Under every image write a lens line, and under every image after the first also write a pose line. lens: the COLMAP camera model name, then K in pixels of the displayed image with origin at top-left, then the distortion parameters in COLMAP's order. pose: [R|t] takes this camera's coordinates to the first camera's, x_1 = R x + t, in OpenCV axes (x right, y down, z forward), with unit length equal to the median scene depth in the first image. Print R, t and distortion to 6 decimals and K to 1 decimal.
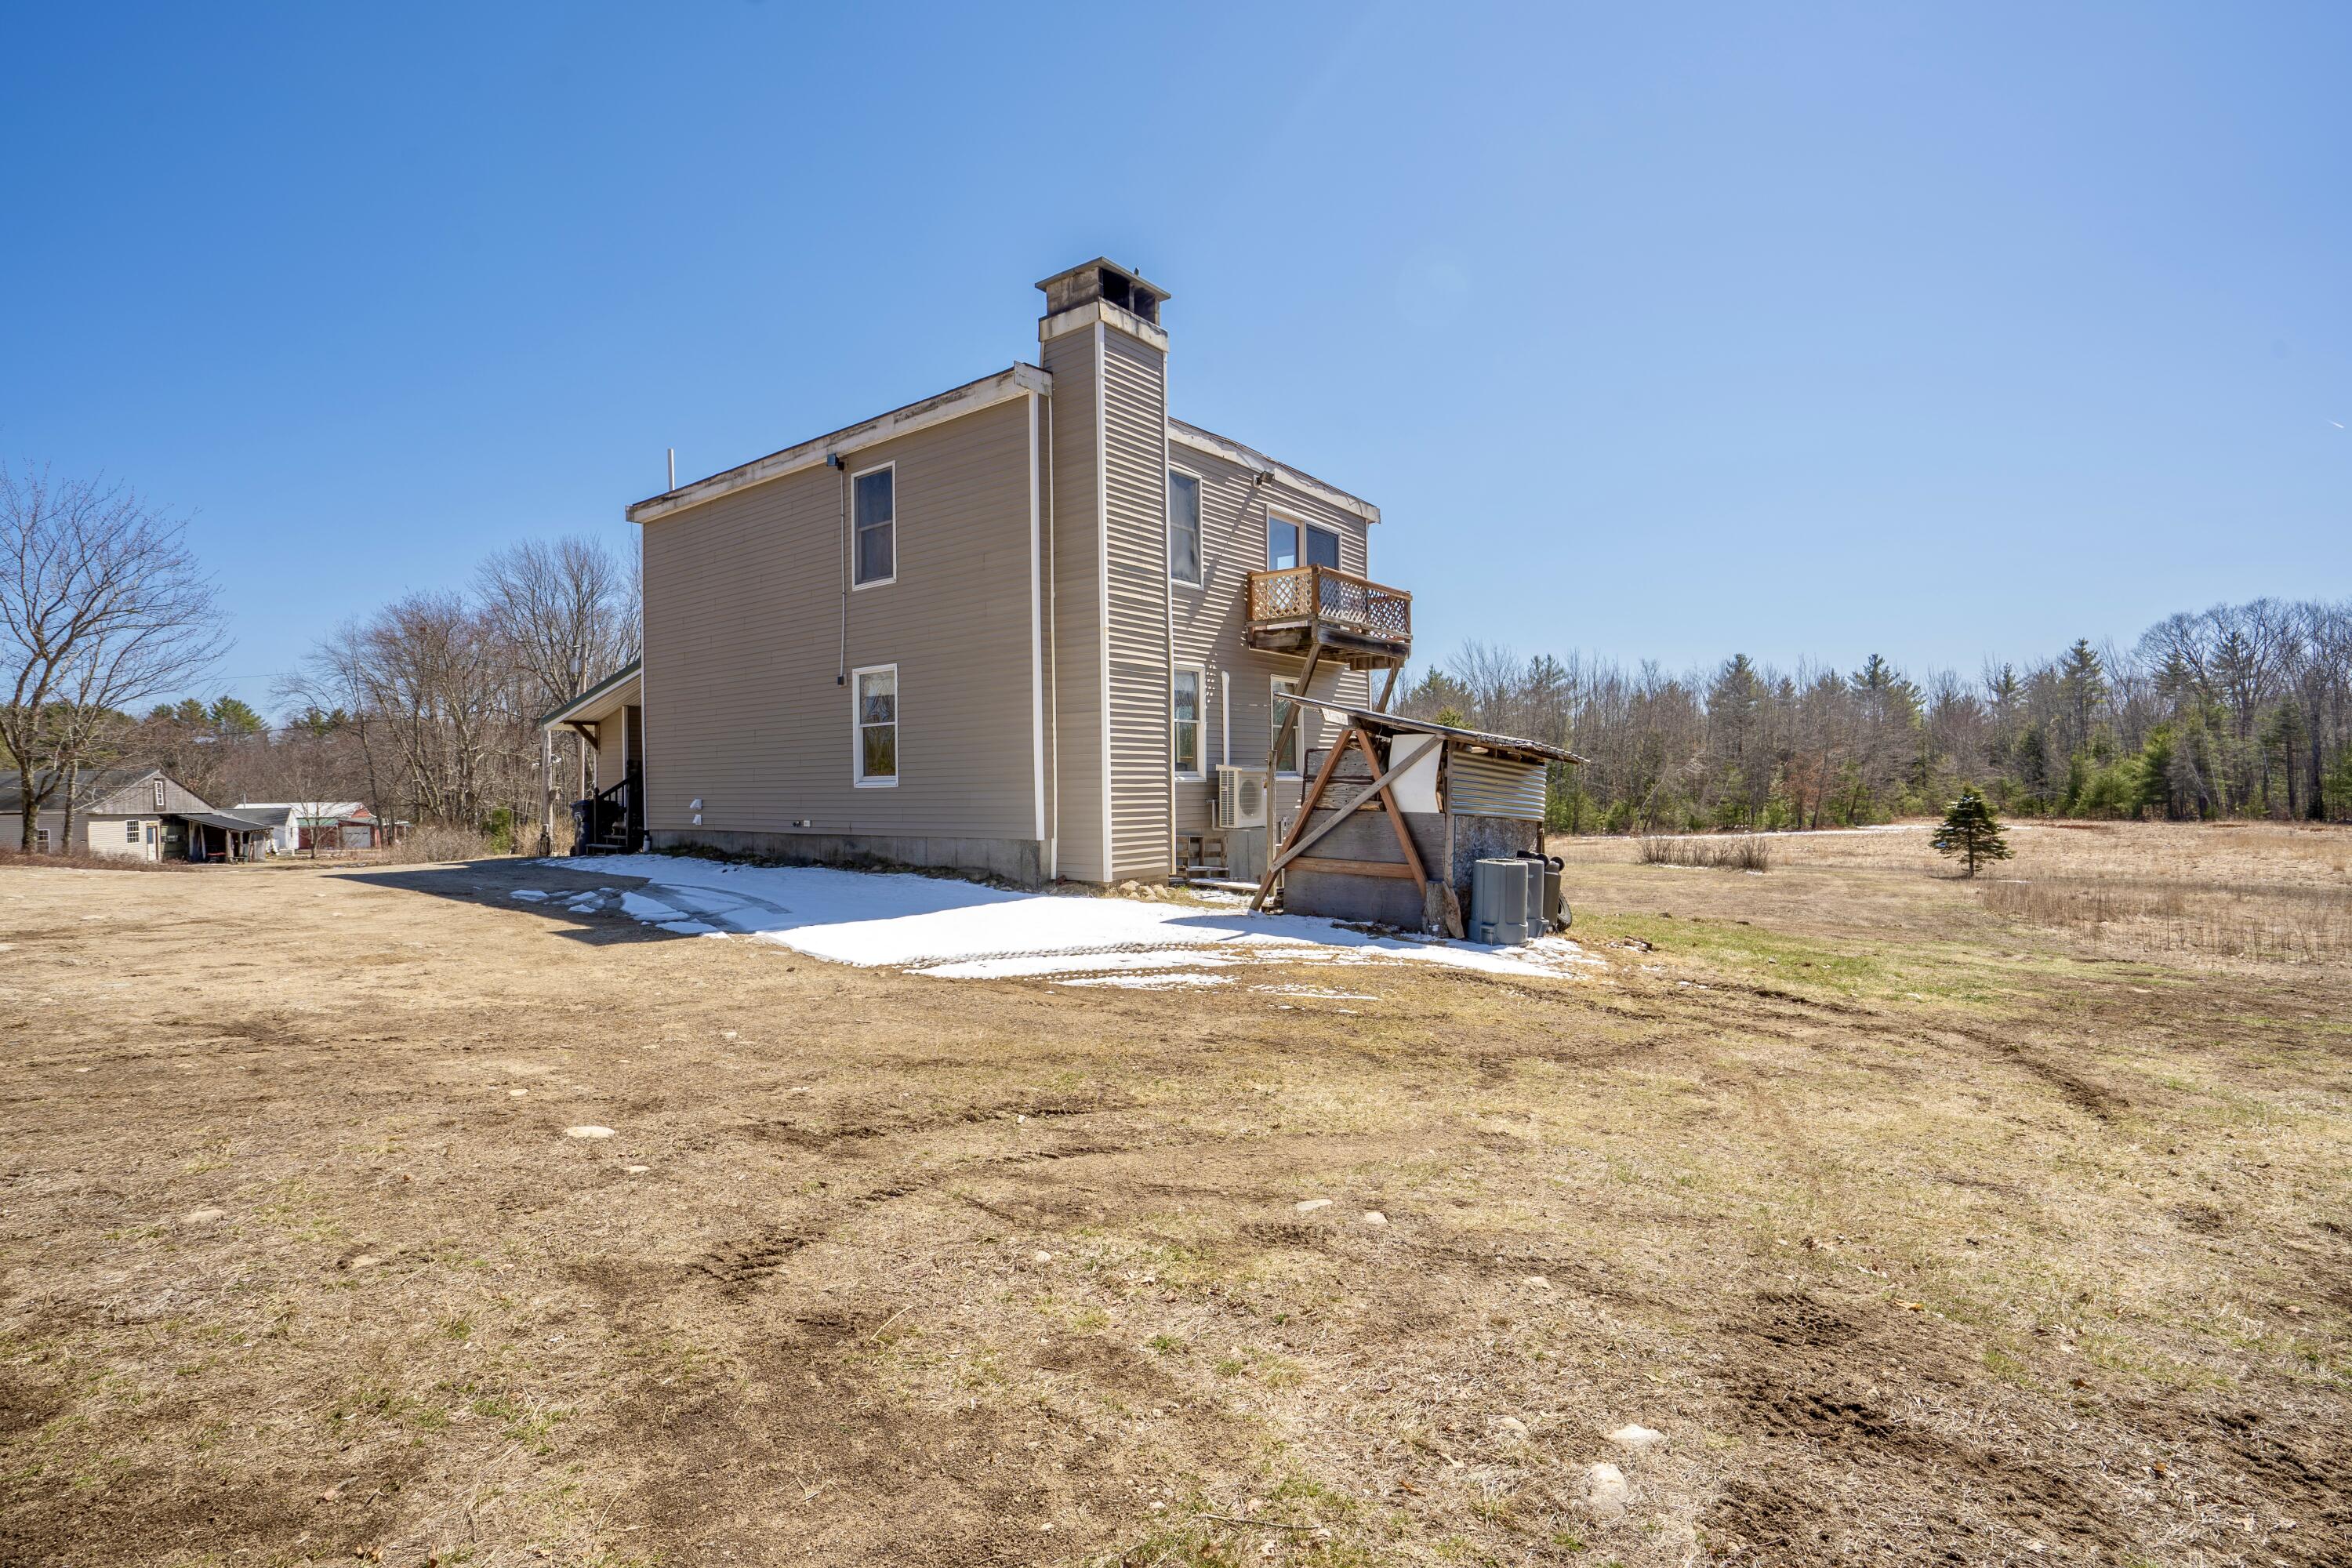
lens RADIAL K [[1059.1, 0, 1176.0], [0, 1059.1, 784.0], [0, 0, 1]] dist [-0.015282, 0.000046]
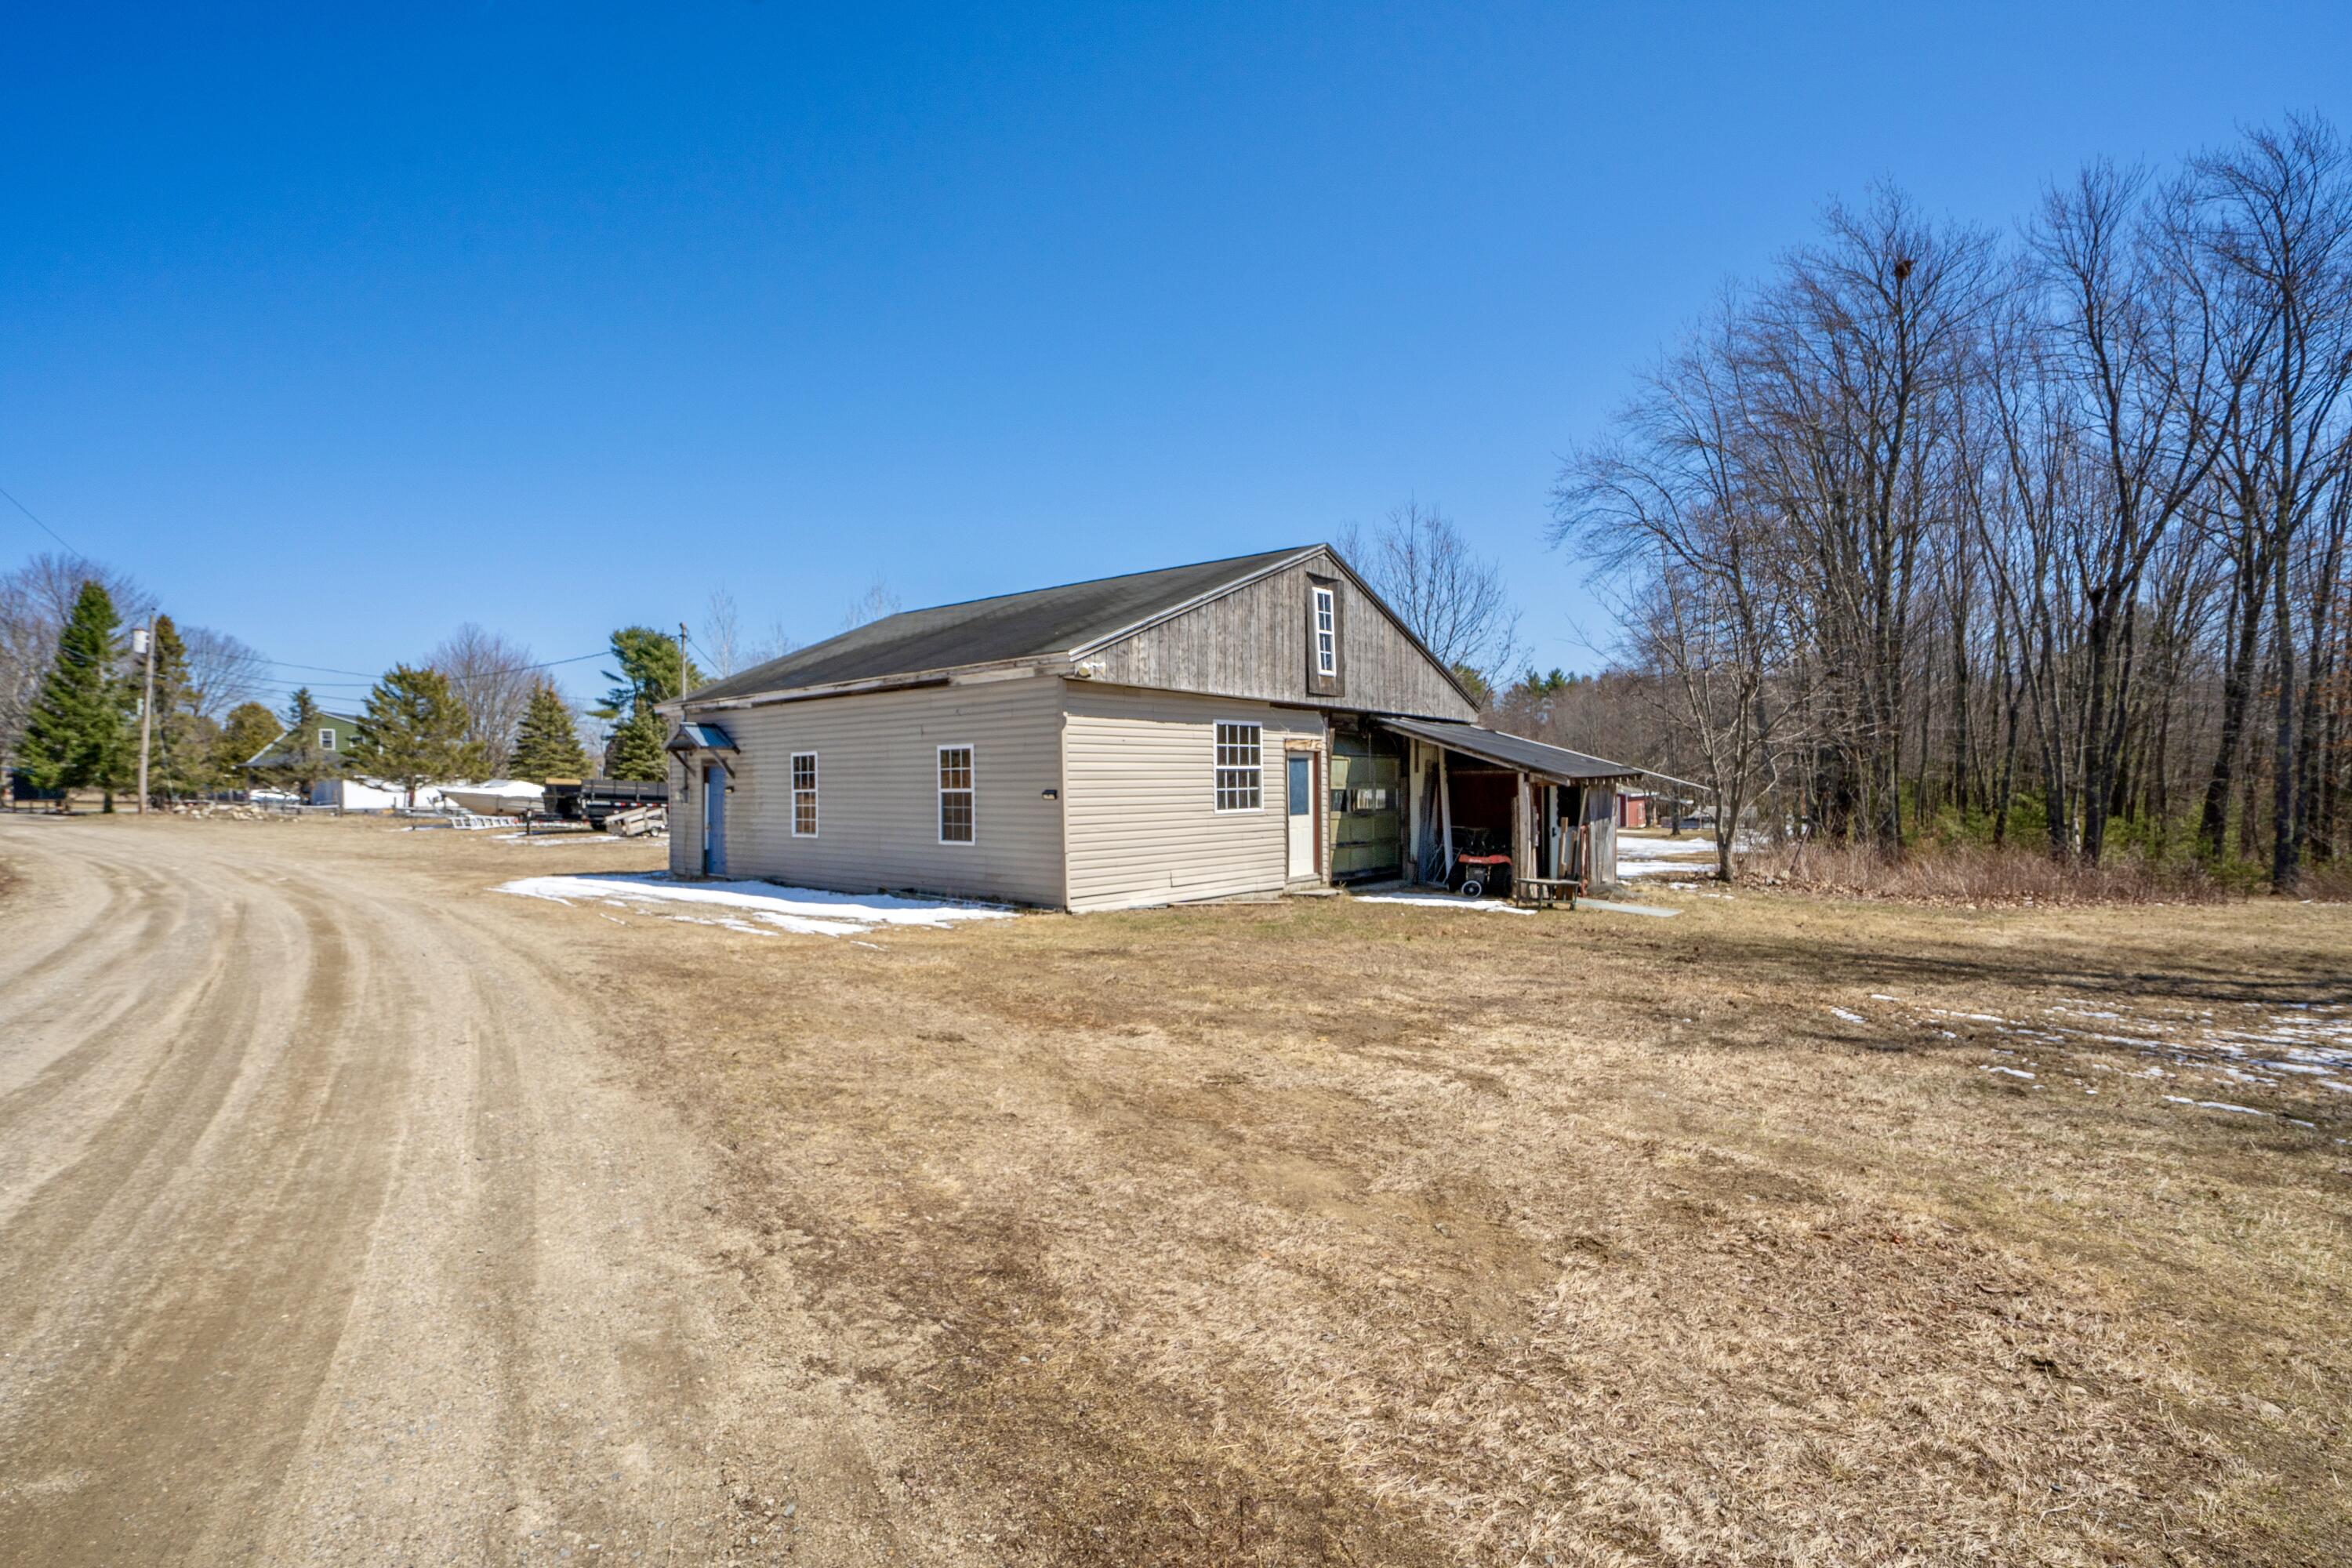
lens RADIAL K [[1106.2, 0, 1176.0], [0, 1106.2, 784.0], [0, 0, 1]] dist [-0.002761, -0.000129]
pose [[0.555903, 0.008330, -0.831205, -0.738165], [0.004188, 0.999909, 0.012821, 0.043820], [0.831237, -0.010609, 0.555818, 0.788816]]
